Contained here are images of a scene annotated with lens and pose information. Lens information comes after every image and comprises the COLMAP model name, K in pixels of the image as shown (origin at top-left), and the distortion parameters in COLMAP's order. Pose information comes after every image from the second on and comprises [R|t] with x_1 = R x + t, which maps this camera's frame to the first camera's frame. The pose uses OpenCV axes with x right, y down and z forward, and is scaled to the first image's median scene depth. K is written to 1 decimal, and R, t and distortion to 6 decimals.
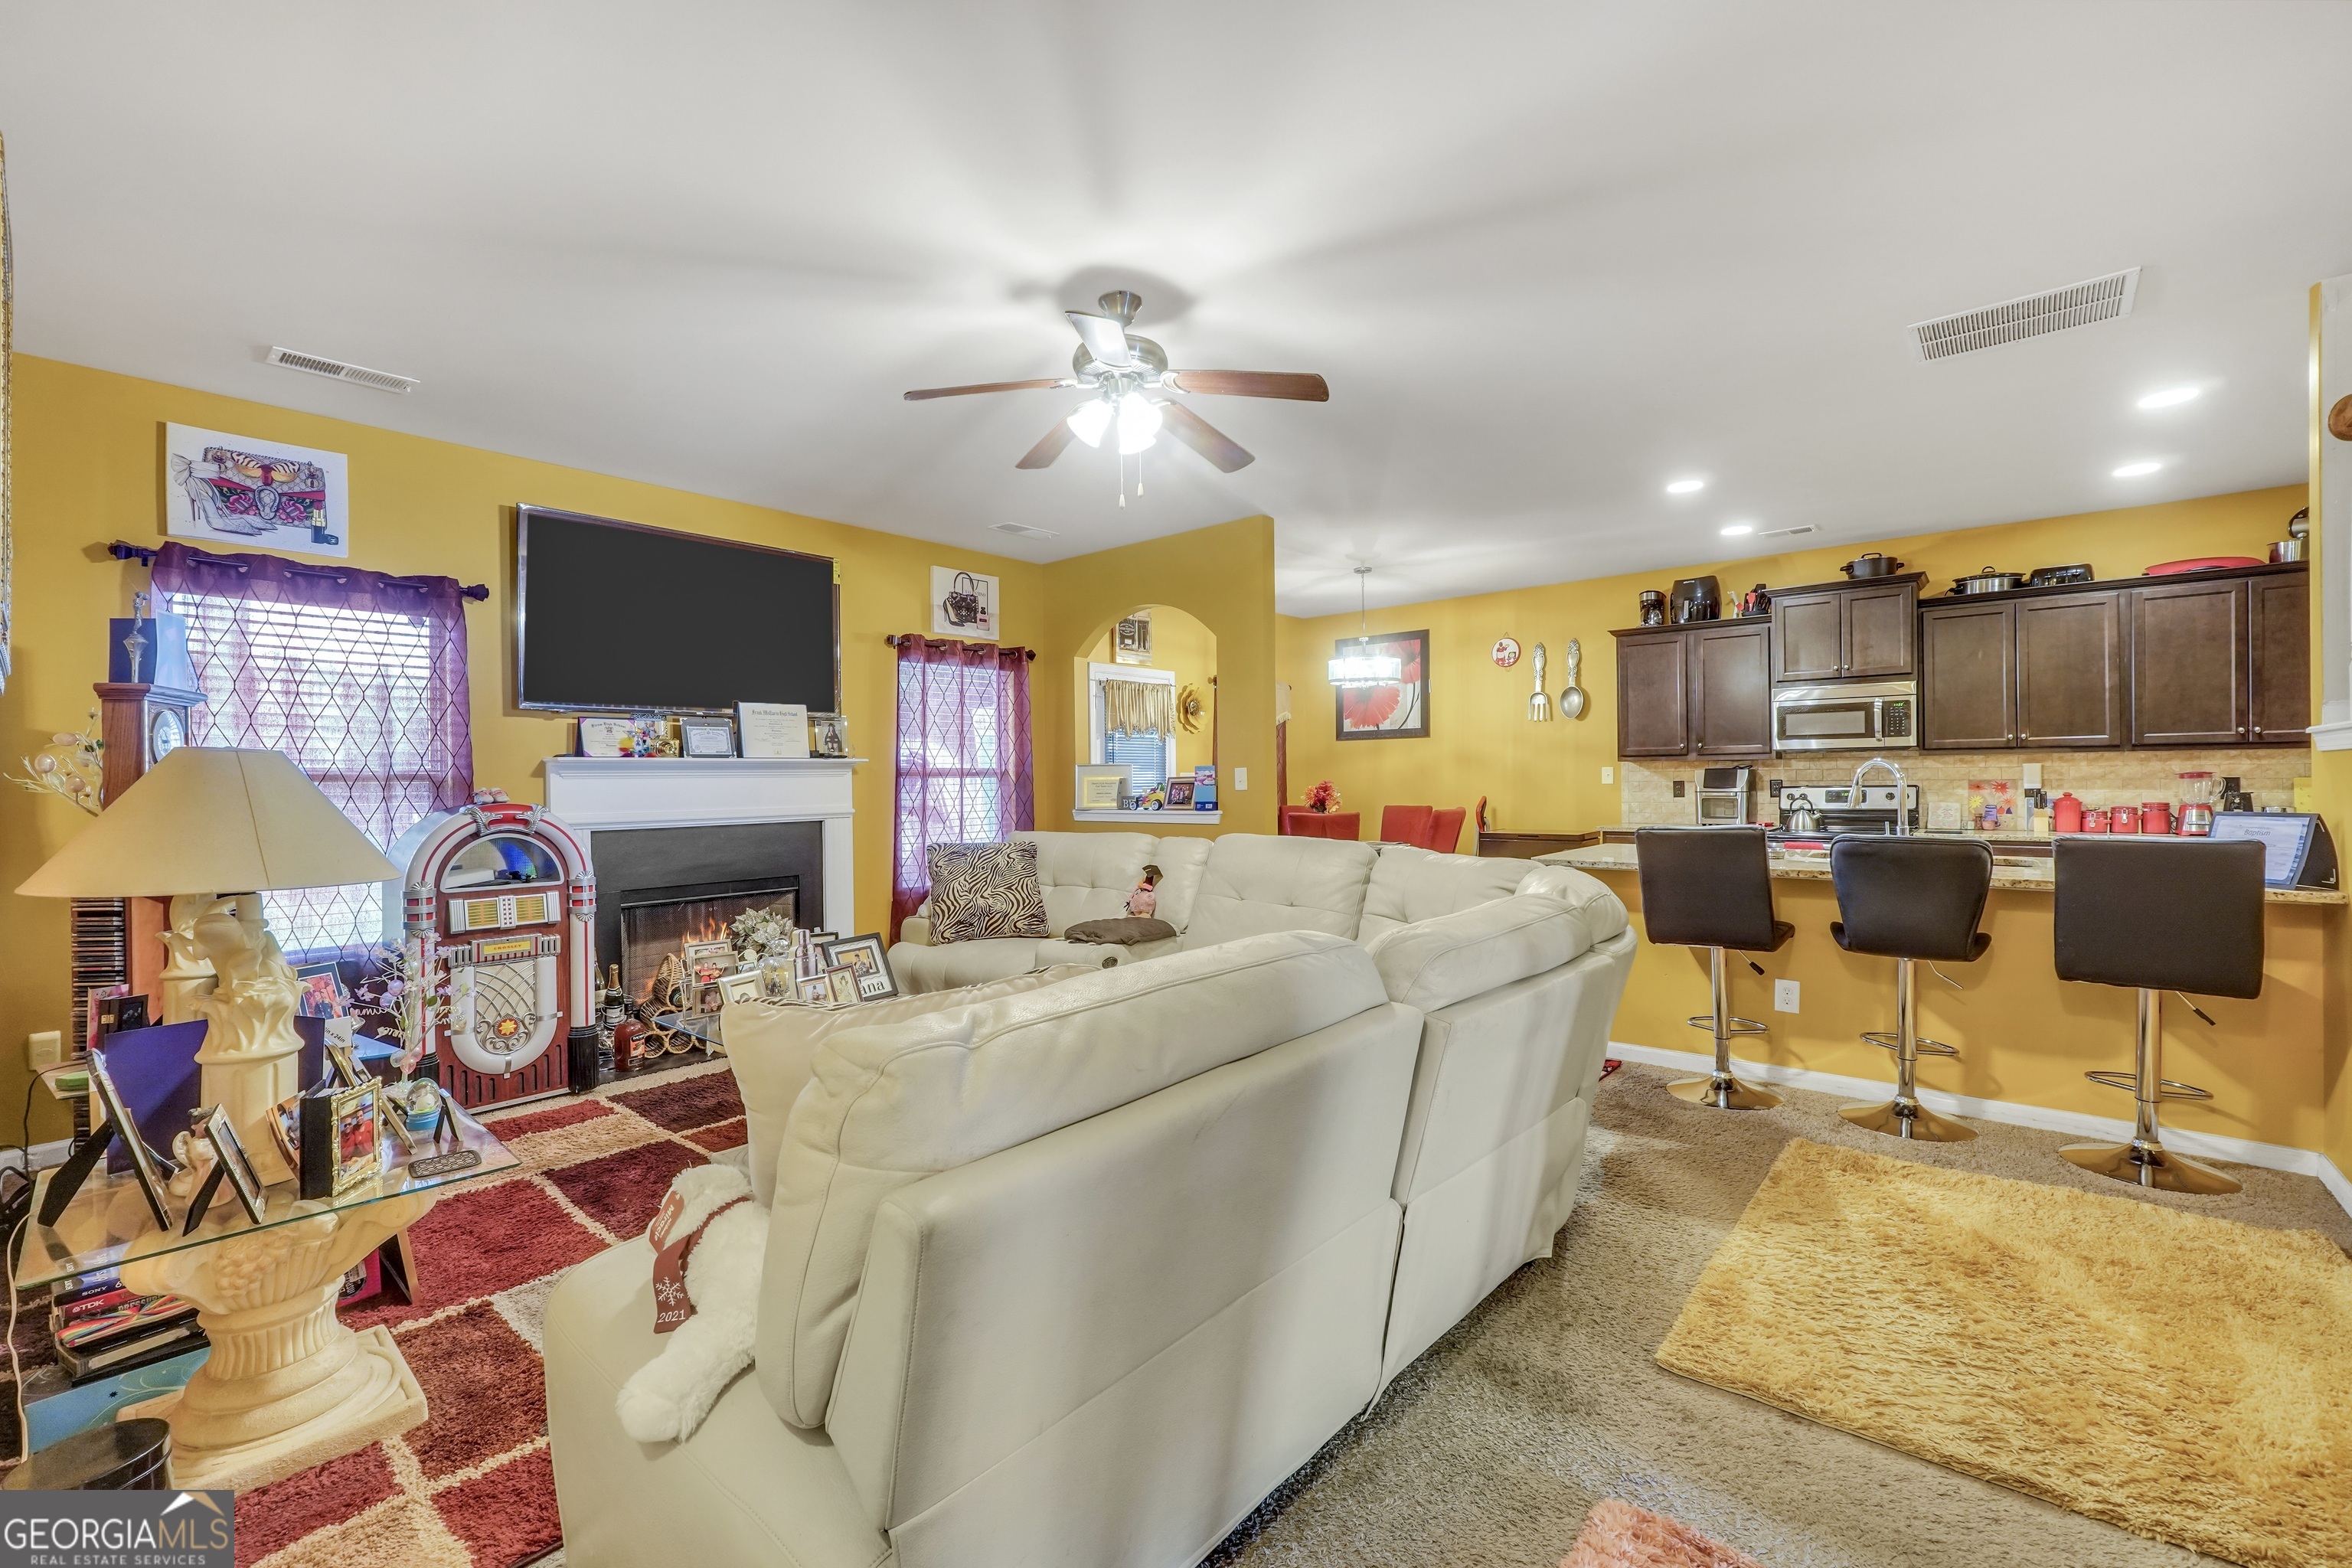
lens RADIAL K [[979.8, 0, 1151.0], [0, 979.8, 784.3], [0, 0, 1]] dist [0.000424, -0.000207]
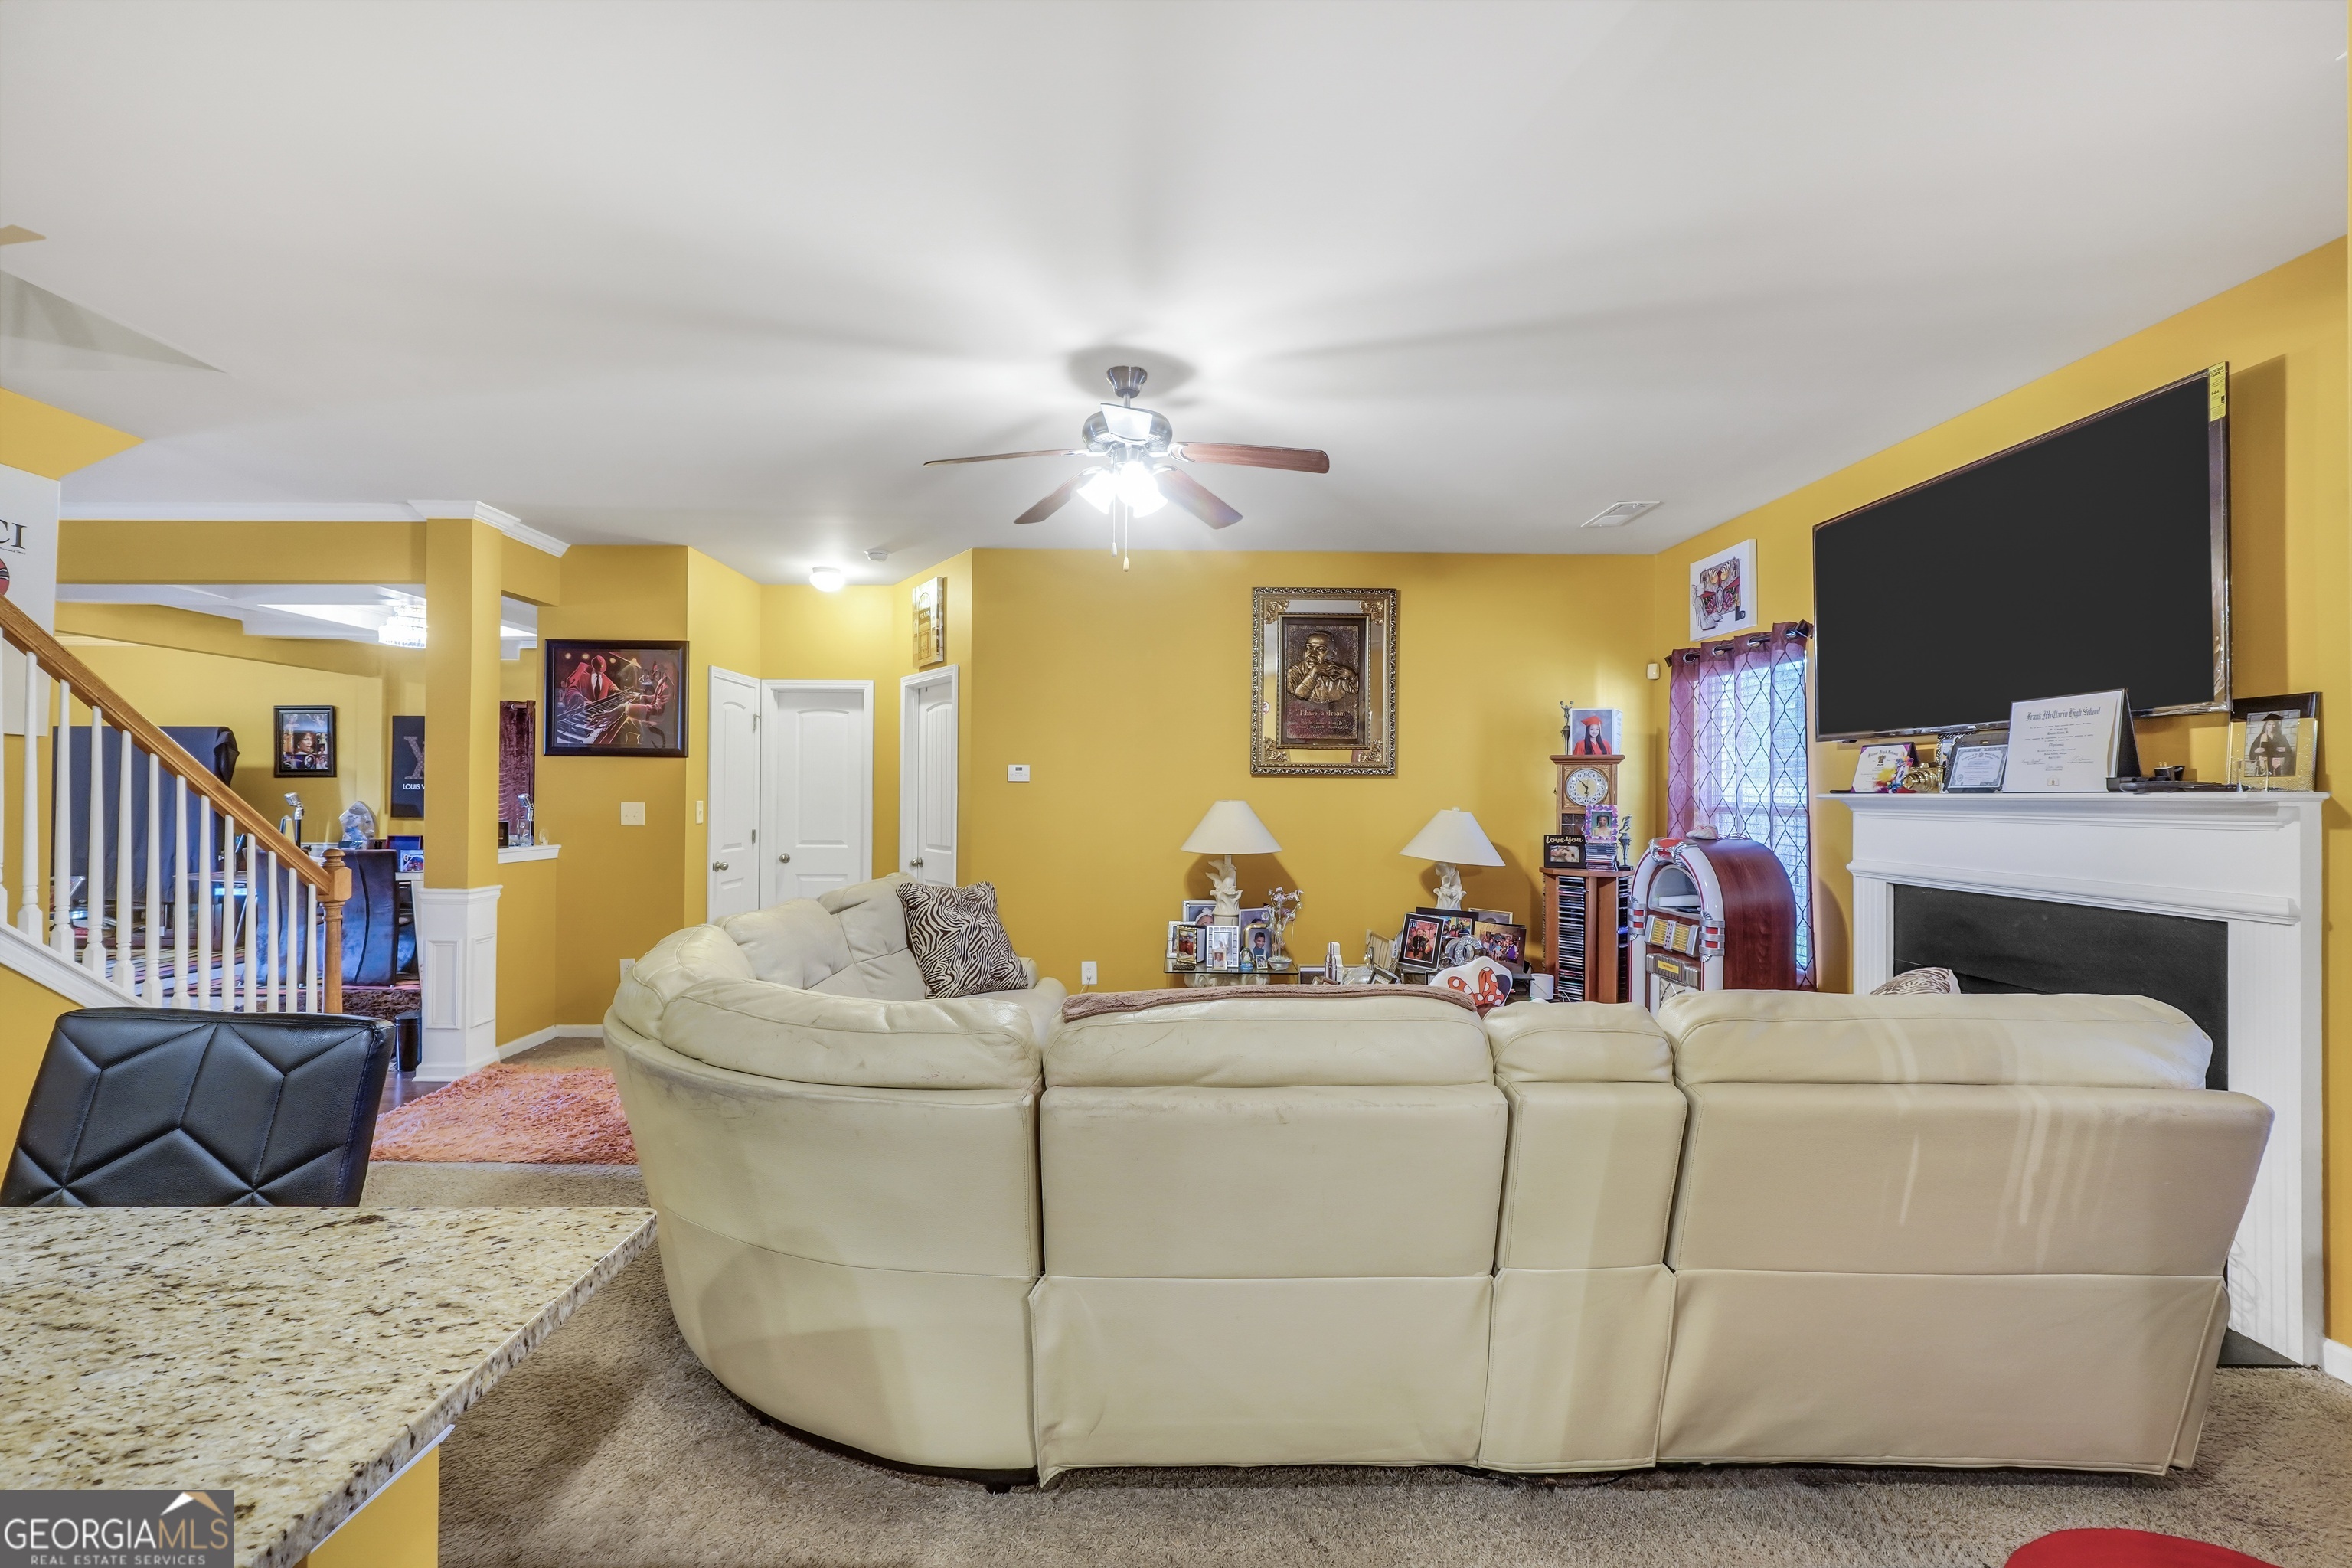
lens RADIAL K [[979.8, 0, 1151.0], [0, 979.8, 784.3], [0, 0, 1]] dist [0.000424, -0.000207]
pose [[-0.741793, 0.004145, -0.670617, 0.465965], [0.002741, 0.999991, 0.003148, -0.041690], [0.670624, 0.000497, -0.741797, 1.275481]]
